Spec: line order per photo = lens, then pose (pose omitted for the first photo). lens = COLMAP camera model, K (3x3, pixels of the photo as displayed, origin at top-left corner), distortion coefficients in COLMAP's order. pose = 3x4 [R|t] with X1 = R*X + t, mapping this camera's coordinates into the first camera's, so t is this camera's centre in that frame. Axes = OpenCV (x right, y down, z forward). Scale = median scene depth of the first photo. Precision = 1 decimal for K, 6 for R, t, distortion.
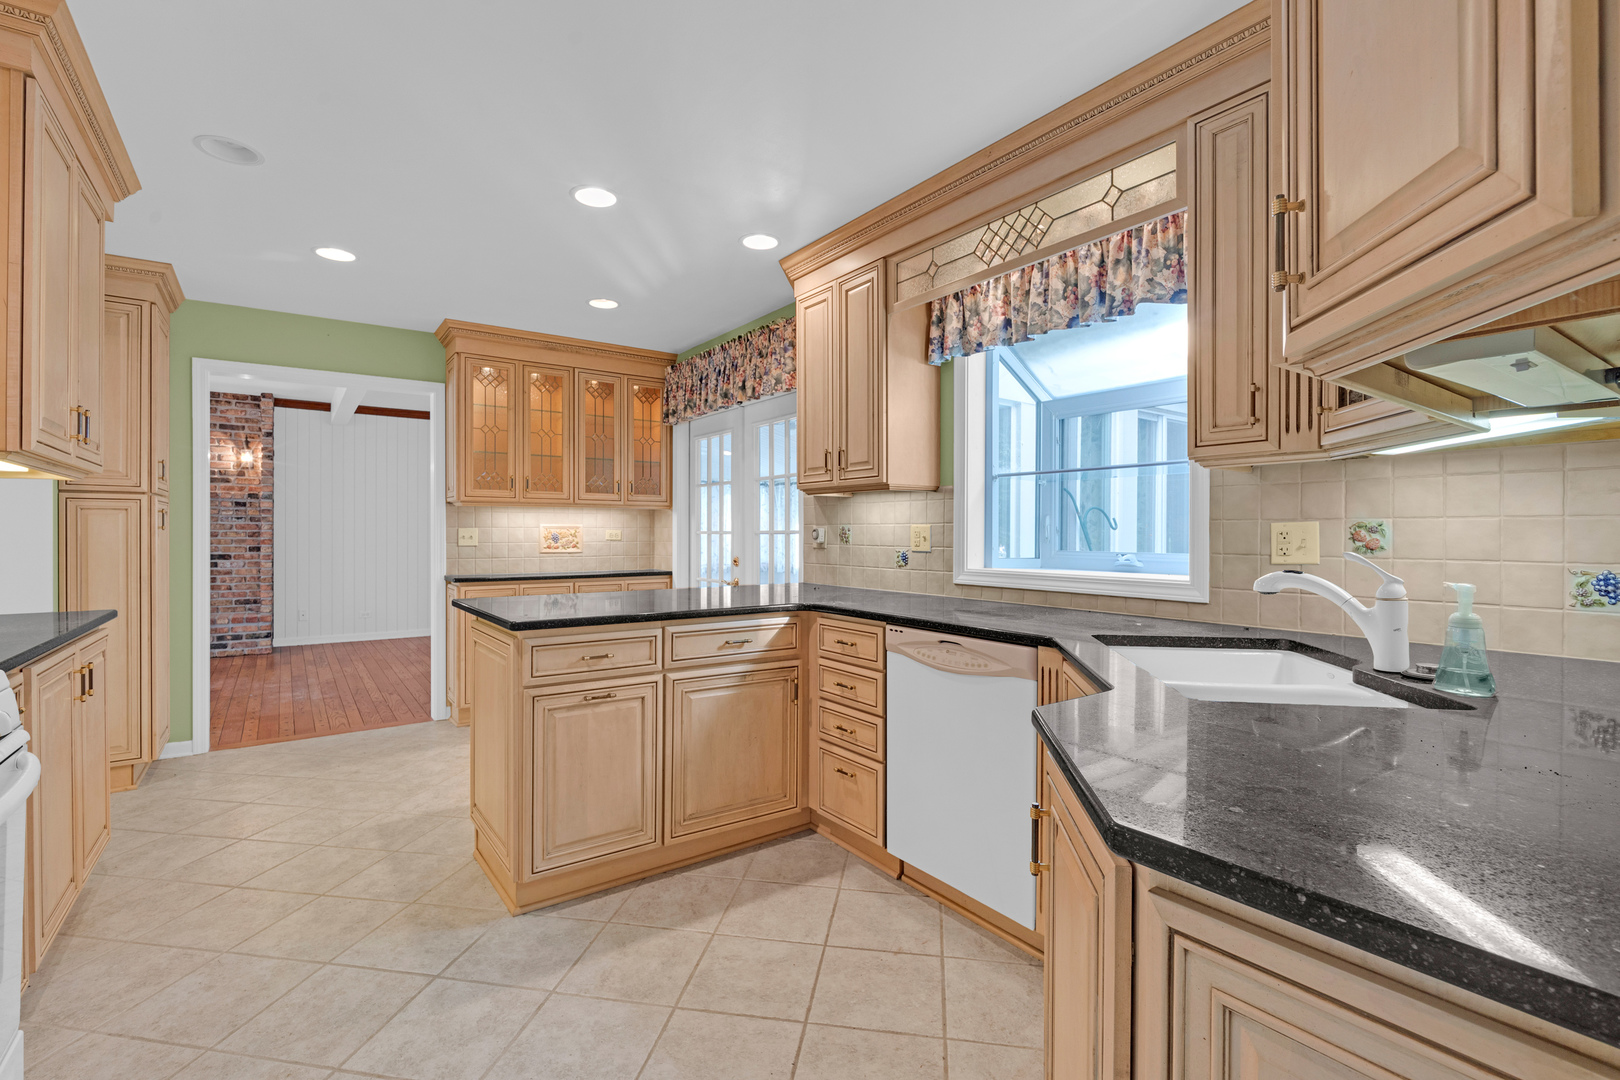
lens RADIAL K [[723.9, 0, 810.0], [0, 723.9, 540.0], [0, 0, 1]] dist [-0.015641, -0.000126]
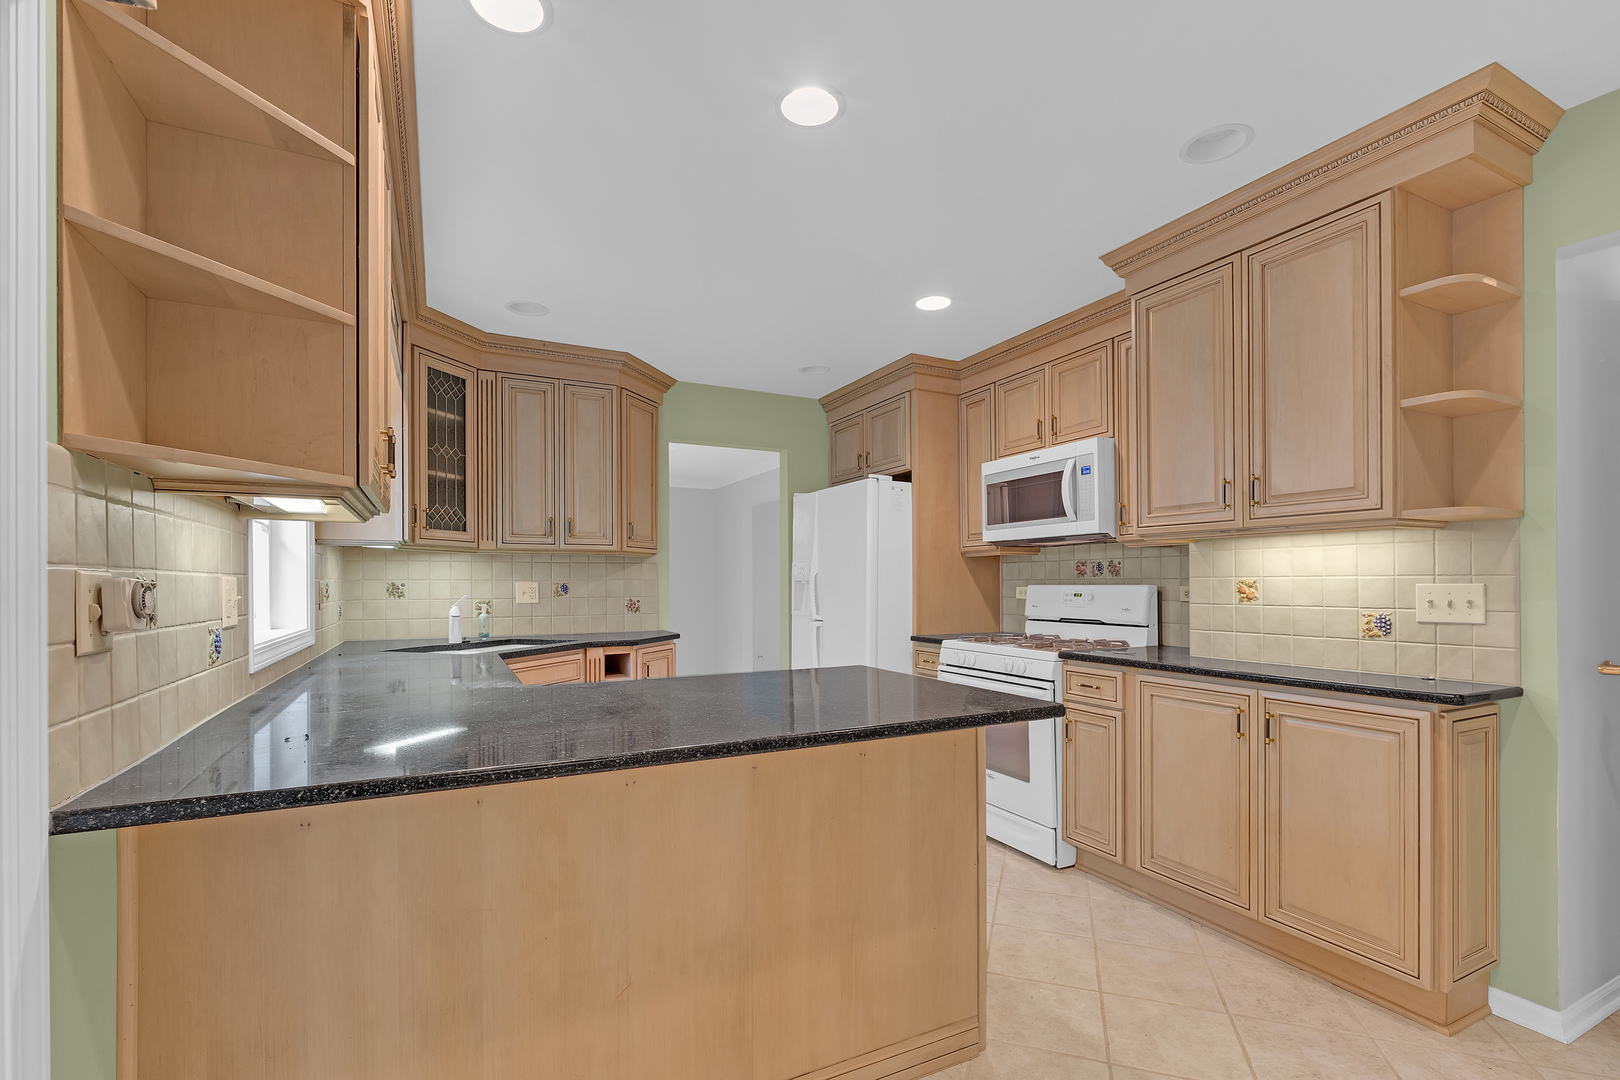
lens RADIAL K [[719.6, 0, 810.8], [0, 719.6, 584.4], [0, 0, 1]] dist [-0.002667, -0.000610]
pose [[-0.987698, 0.002147, 0.156360, -0.238553], [0.003890, 0.999934, 0.010843, -0.013468], [-0.156327, 0.011318, -0.987641, 0.995129]]
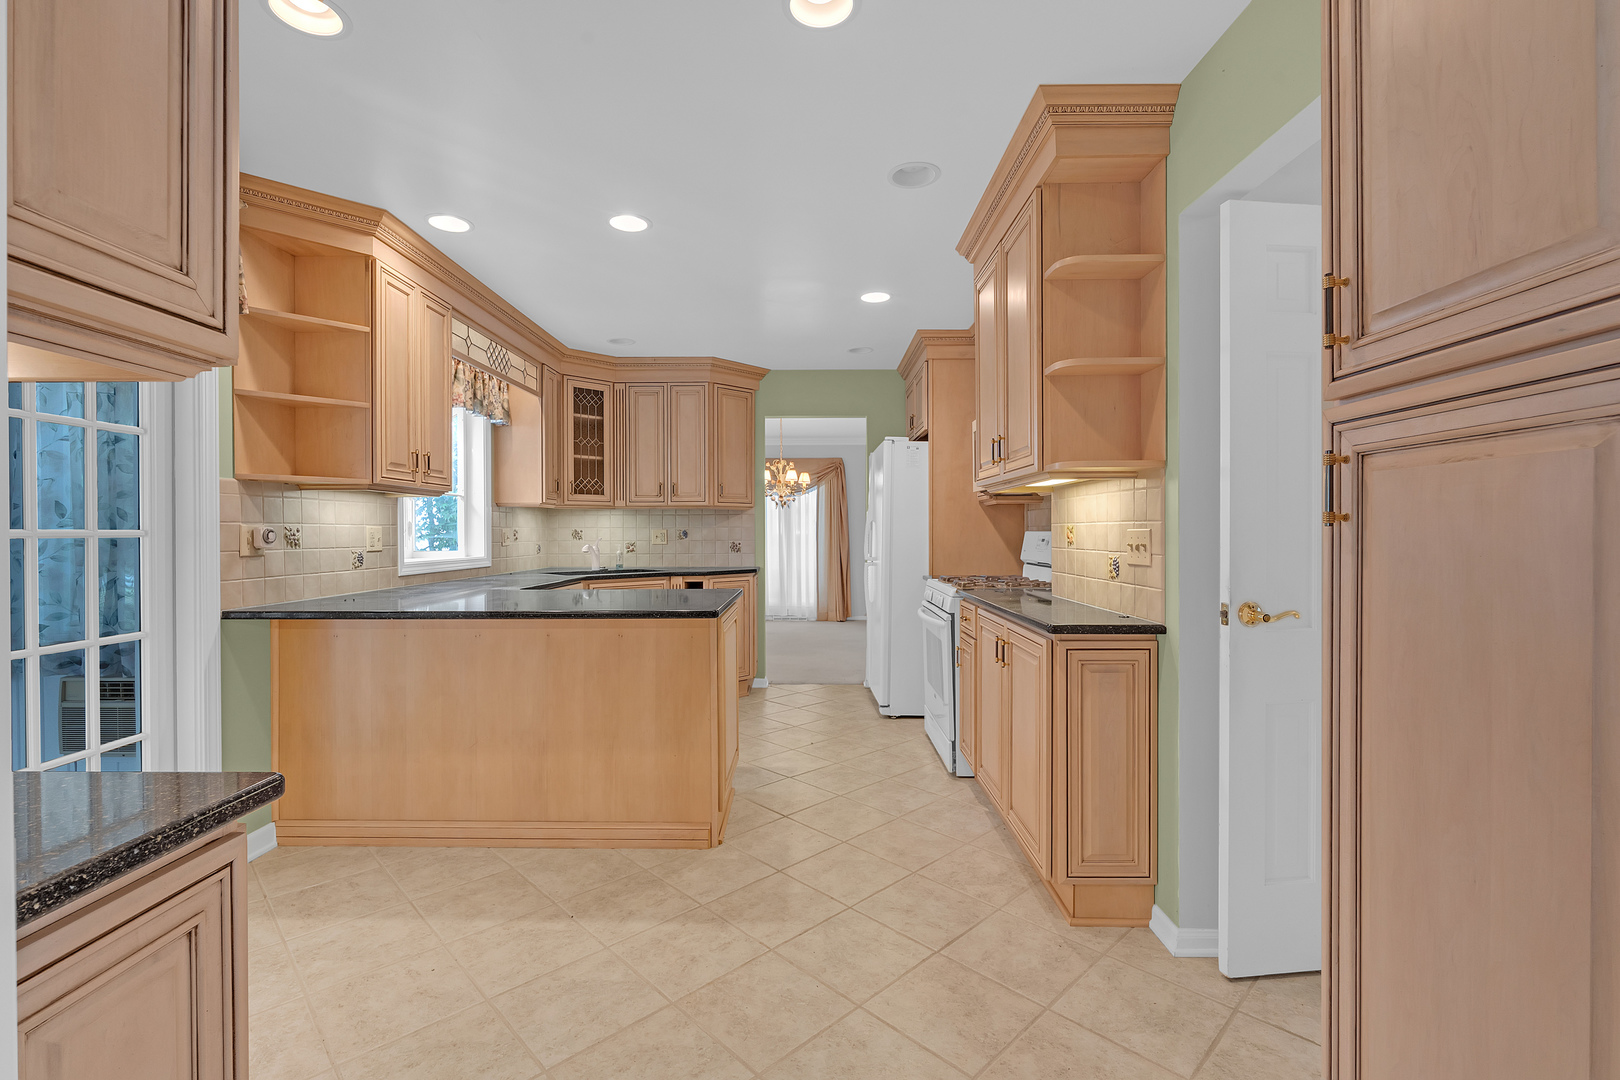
lens RADIAL K [[713.7, 0, 810.6], [0, 713.7, 537.0], [0, 0, 1]] dist [-0.002748, -0.000745]
pose [[-0.807742, -0.002860, 0.589530, -0.679031], [0.007724, 0.999851, 0.015434, -0.011318], [-0.589486, 0.017020, -0.807599, 1.008323]]
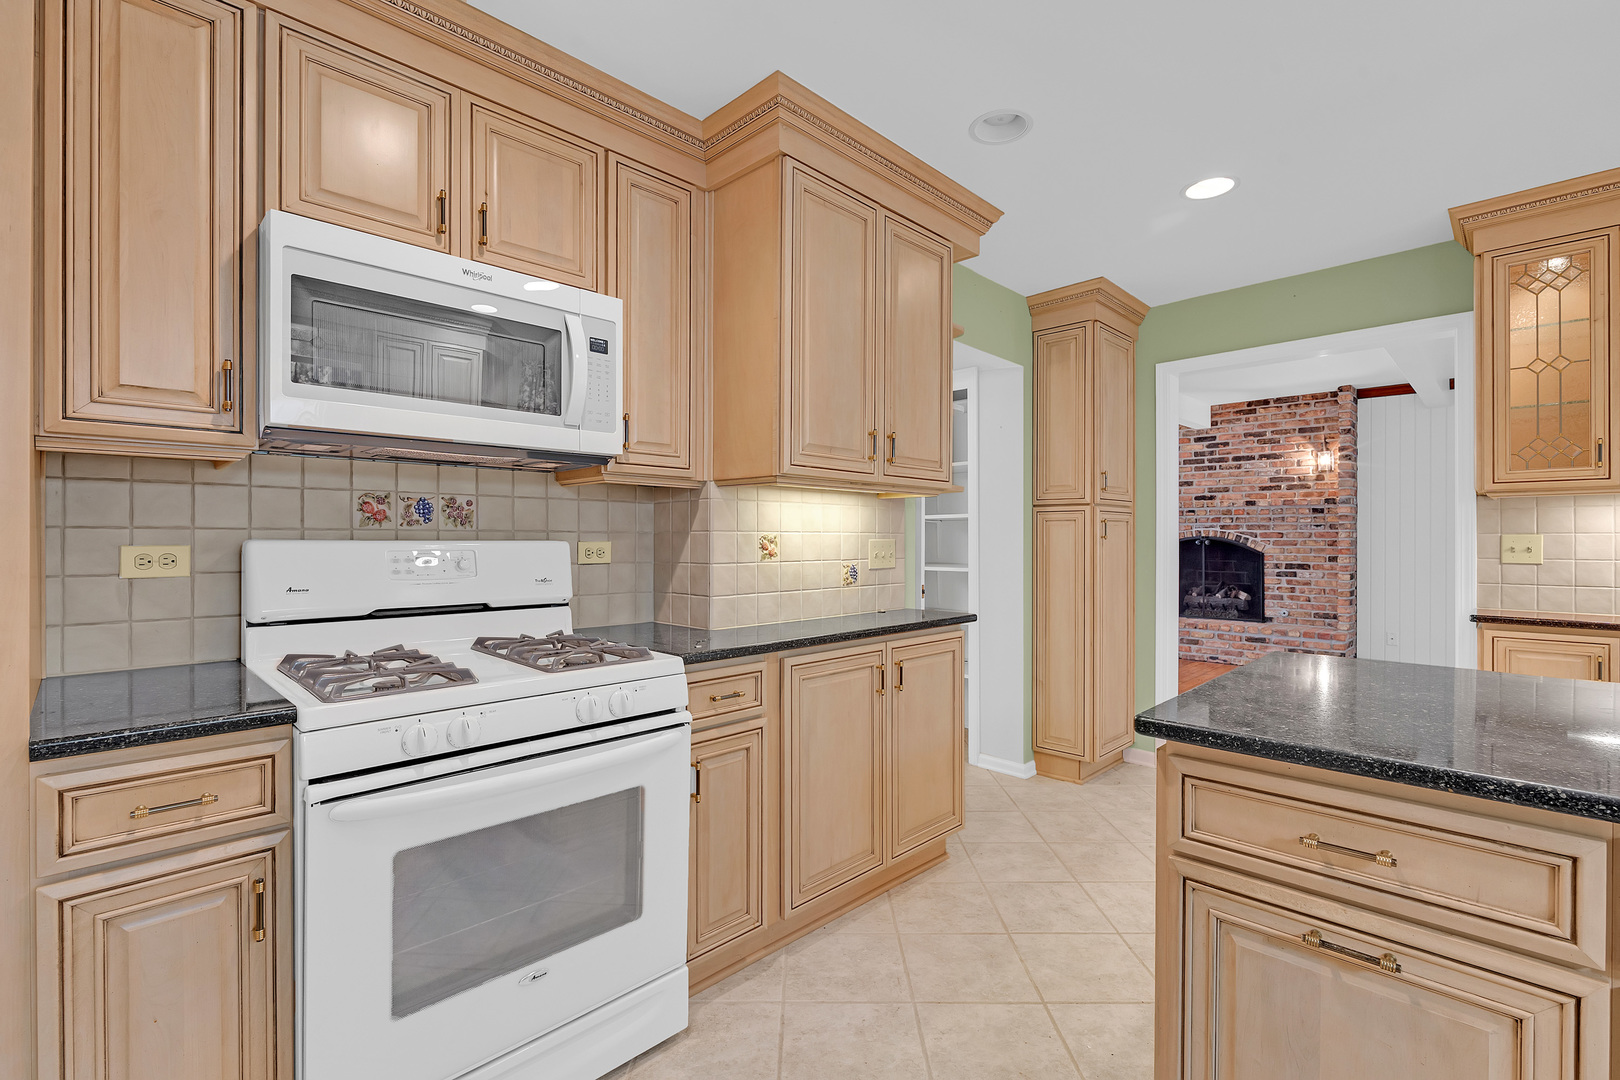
lens RADIAL K [[713.7, 0, 810.6], [0, 713.7, 537.0], [0, 0, 1]] dist [-0.002748, -0.000745]
pose [[0.156618, -0.005436, -0.987644, 0.027985], [-0.009597, 0.999929, -0.007025, -0.004447], [0.987613, 0.010579, 0.156555, 0.317434]]
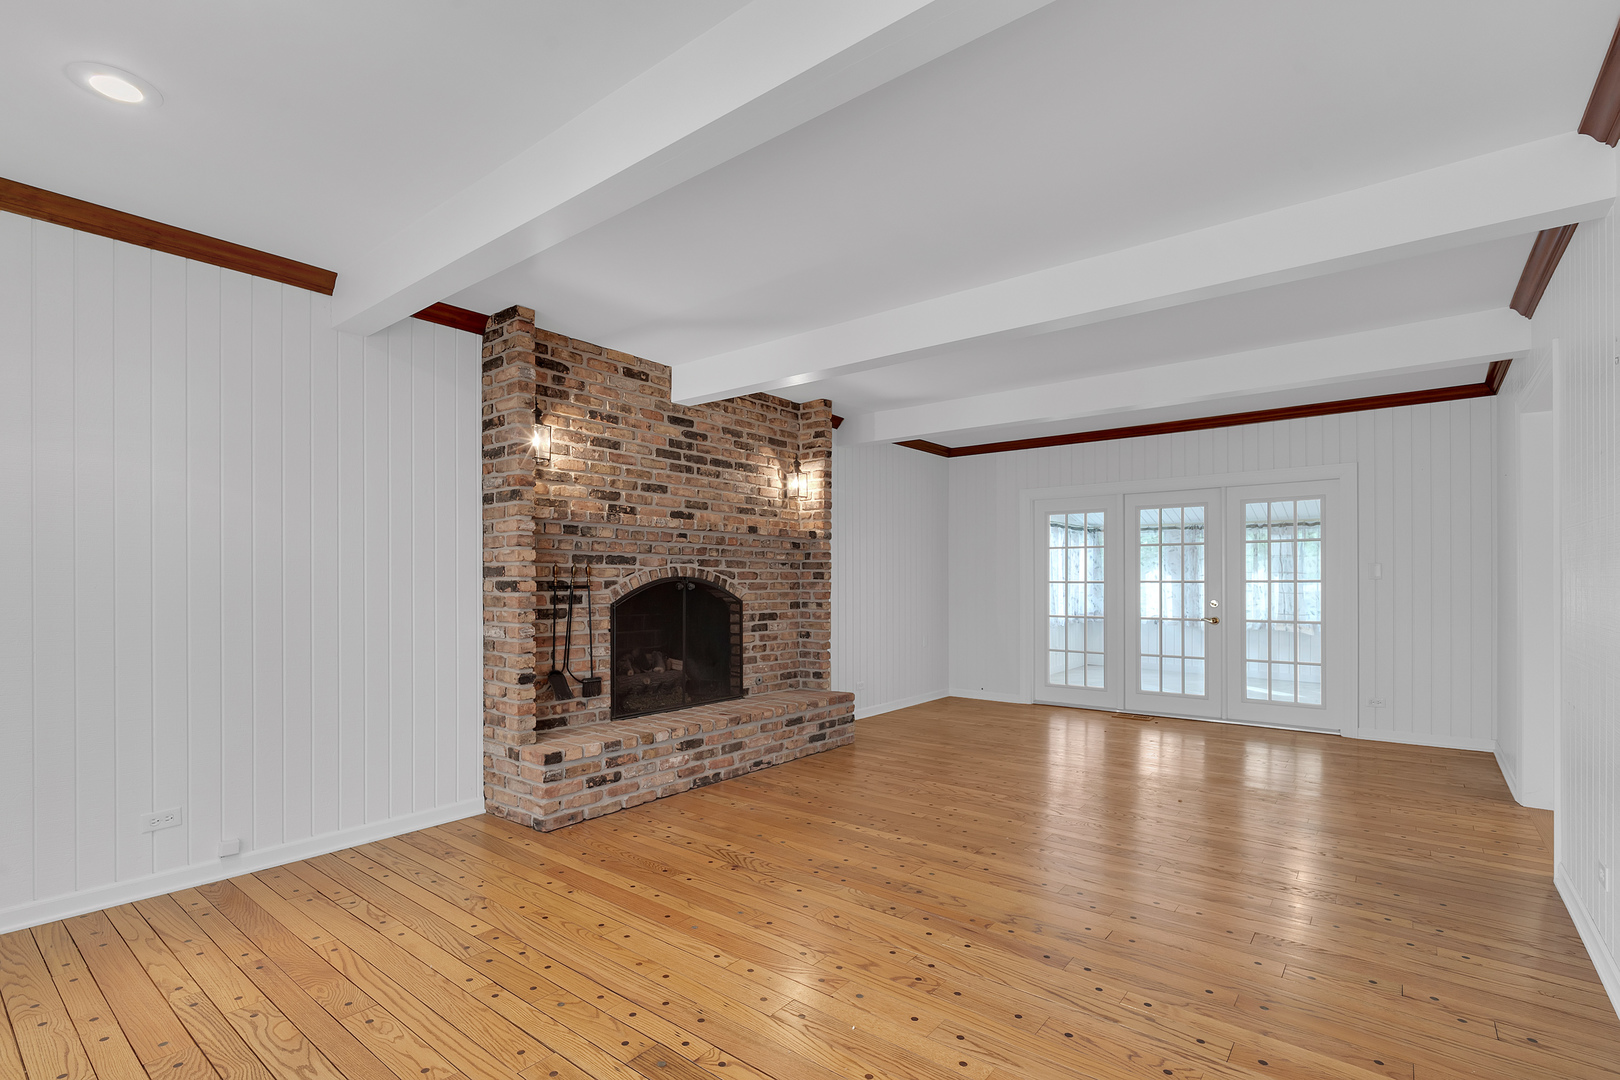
lens RADIAL K [[739.4, 0, 807.7], [0, 739.4, 574.5], [0, 0, 1]] dist [-0.000360, -0.000143]
pose [[0.963561, -0.001989, 0.267480, -1.549957], [0.006753, 0.999835, -0.016891, -0.010231], [-0.267402, 0.018082, 0.963415, 0.394317]]
